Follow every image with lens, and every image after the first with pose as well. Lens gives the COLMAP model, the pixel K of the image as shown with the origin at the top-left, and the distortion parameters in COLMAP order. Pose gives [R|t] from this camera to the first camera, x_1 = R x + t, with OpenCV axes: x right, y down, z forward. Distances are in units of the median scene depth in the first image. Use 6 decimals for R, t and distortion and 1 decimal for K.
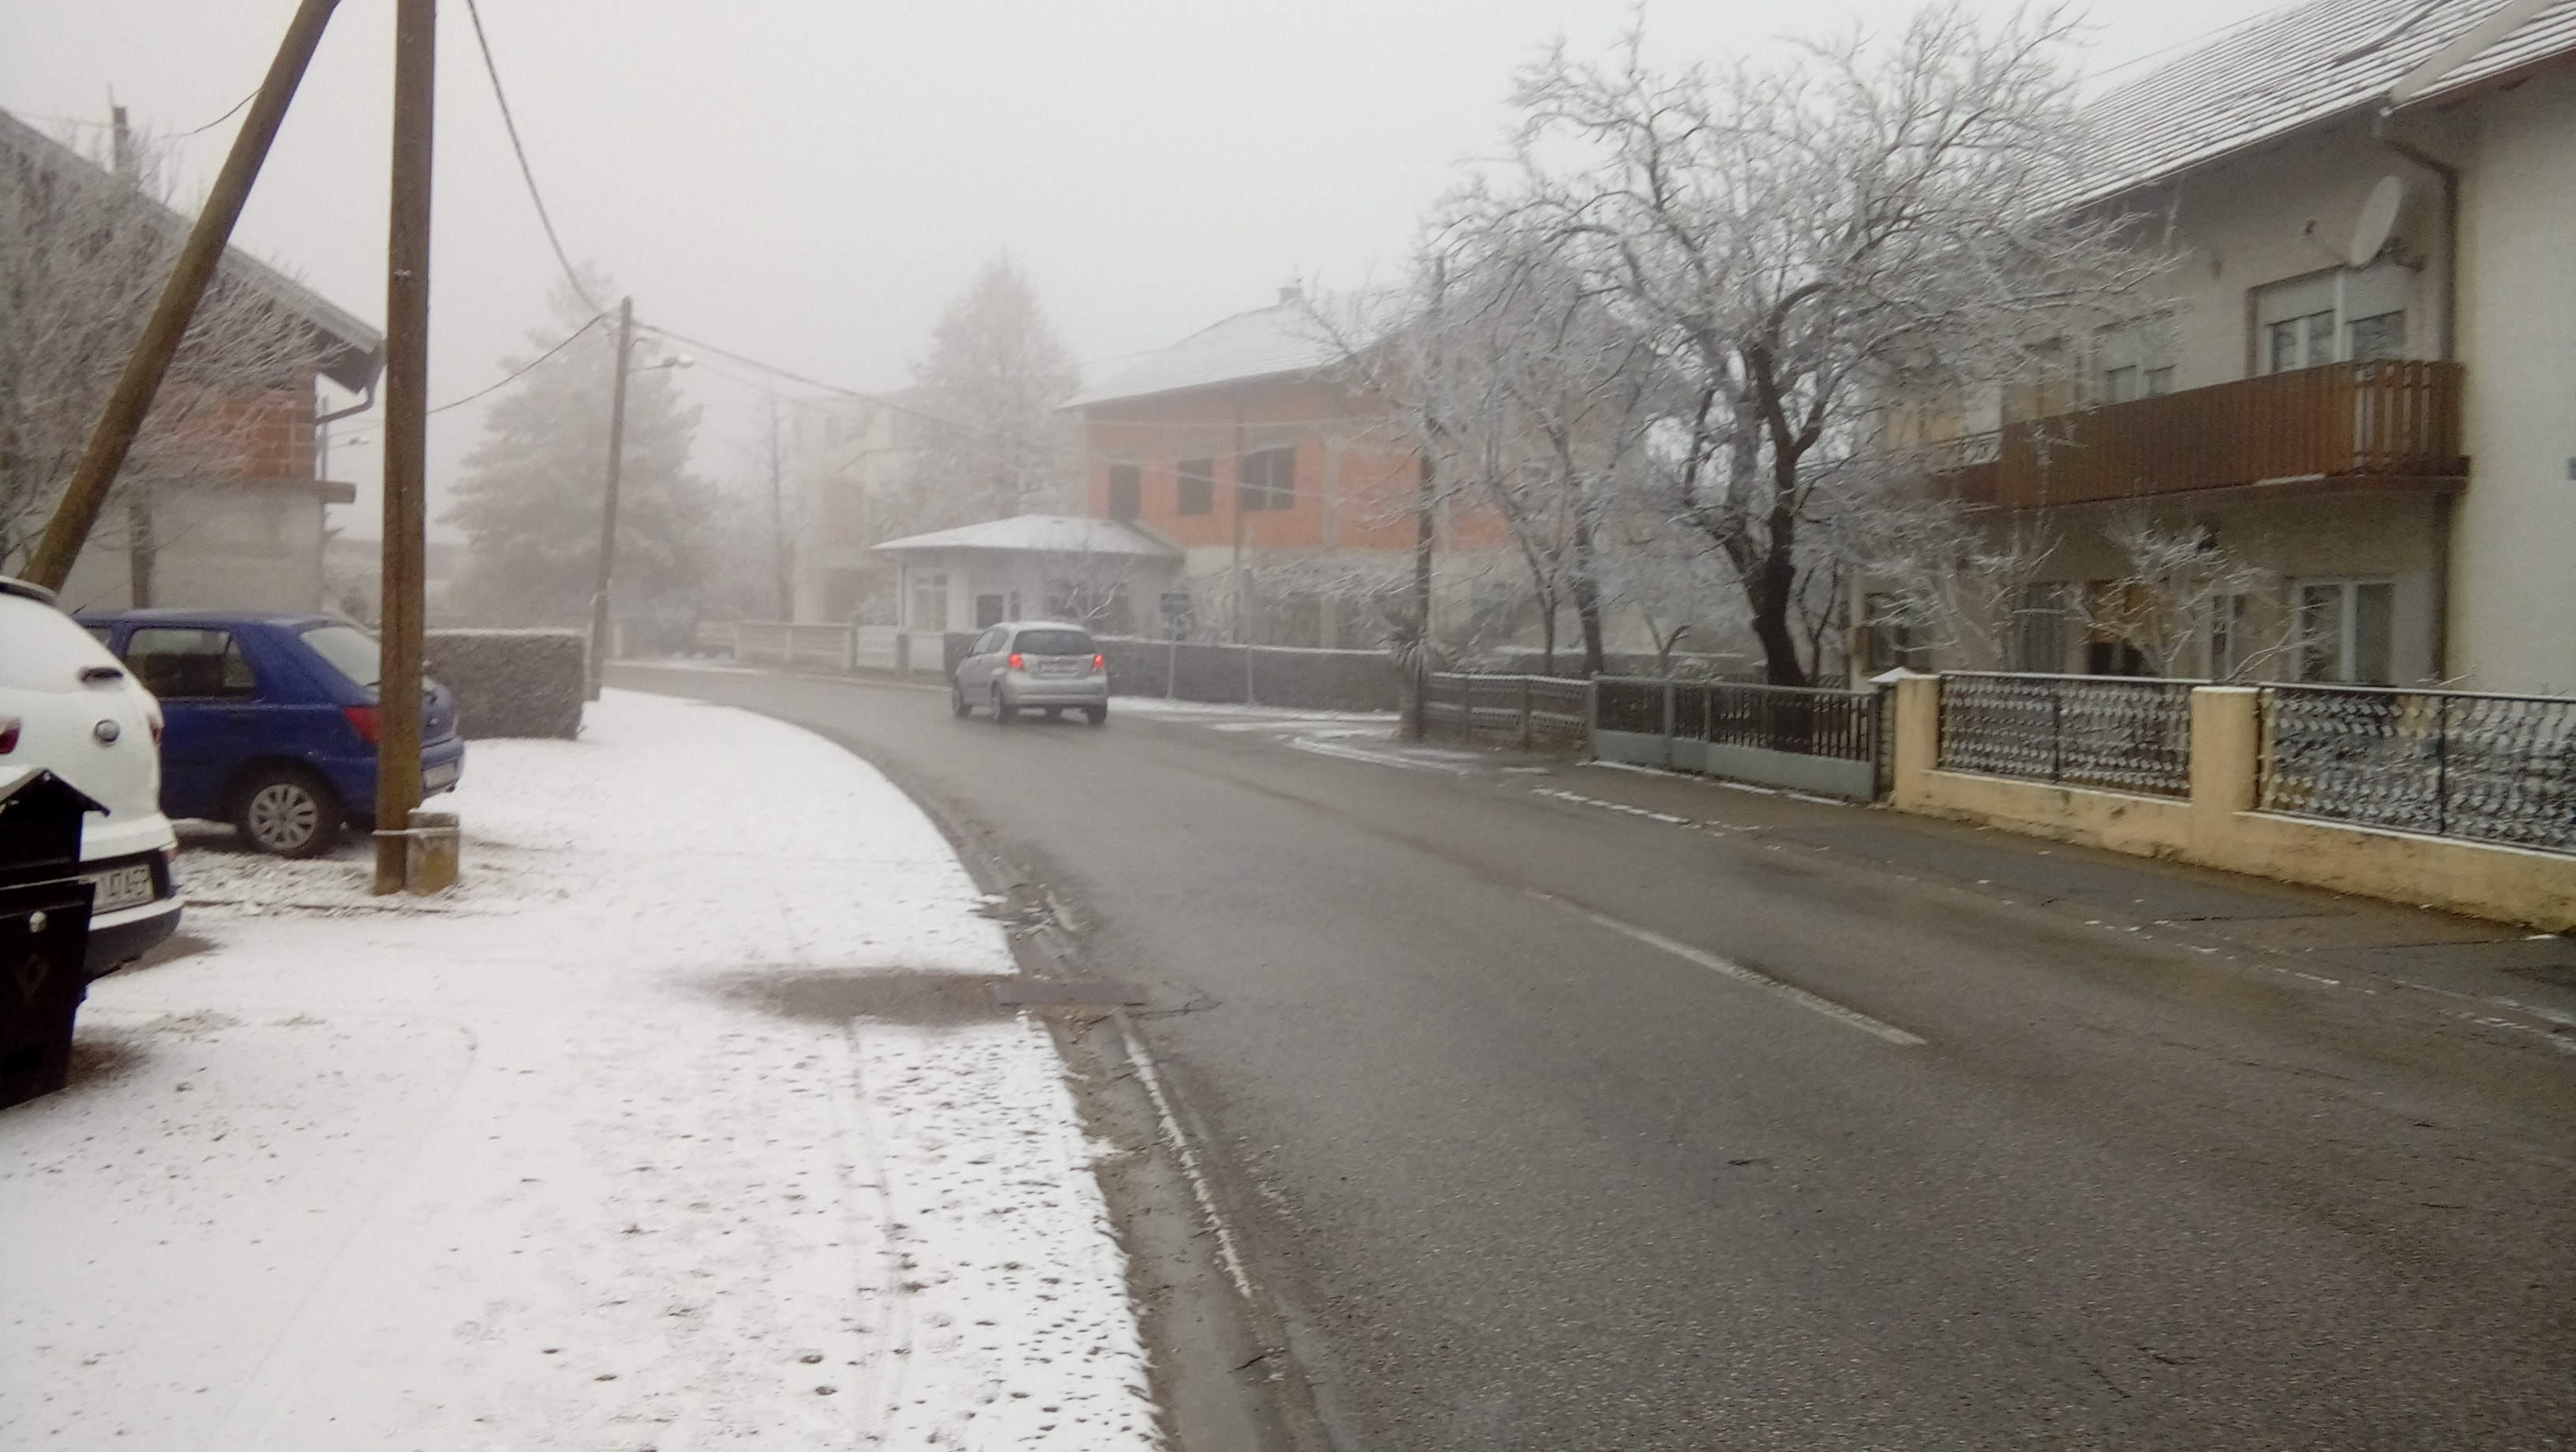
lens RADIAL K [[4182.5, 0, 1362.9], [0, 4182.5, 631.9], [0, 0, 1]] dist [0.397194, -2.190150]
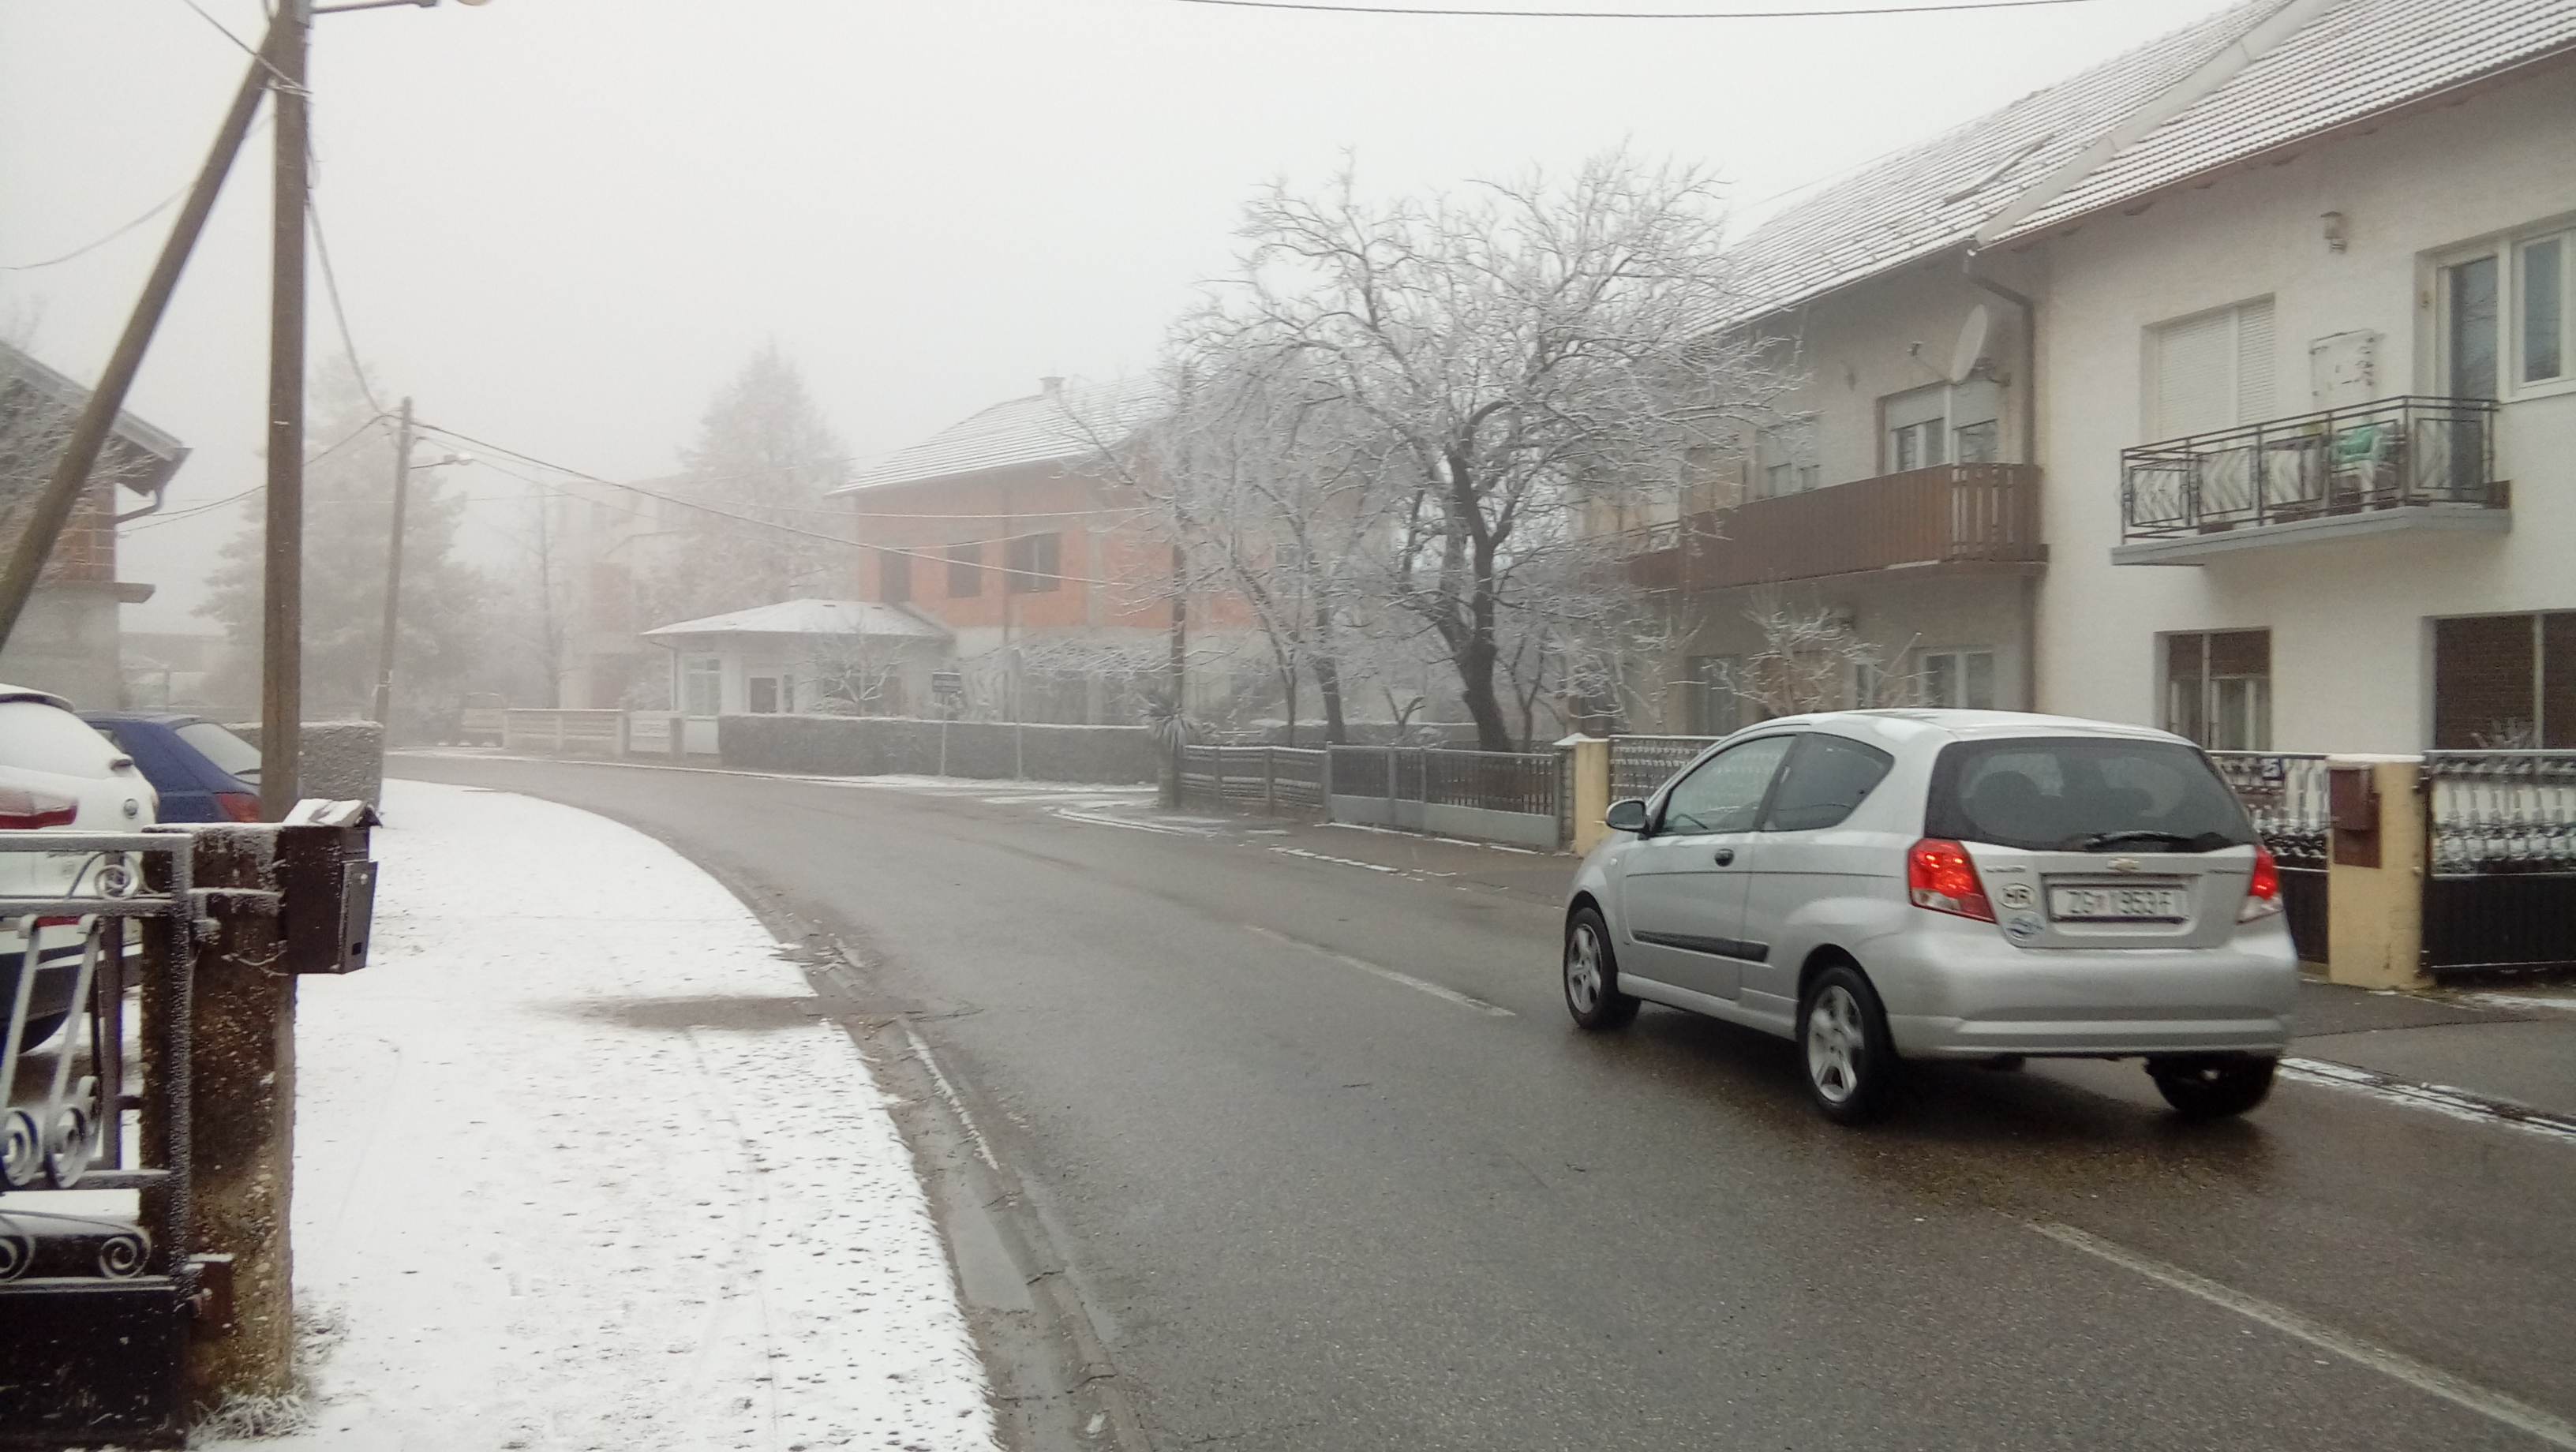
lens RADIAL K [[4182.5, 0, 1362.9], [0, 4182.5, 631.9], [0, 0, 1]] dist [0.397194, -2.190150]
pose [[0.998401, -0.016802, 0.053971, 0.006050], [0.017739, 0.999699, -0.016932, -0.000624], [-0.053671, 0.017863, 0.998399, -0.119508]]
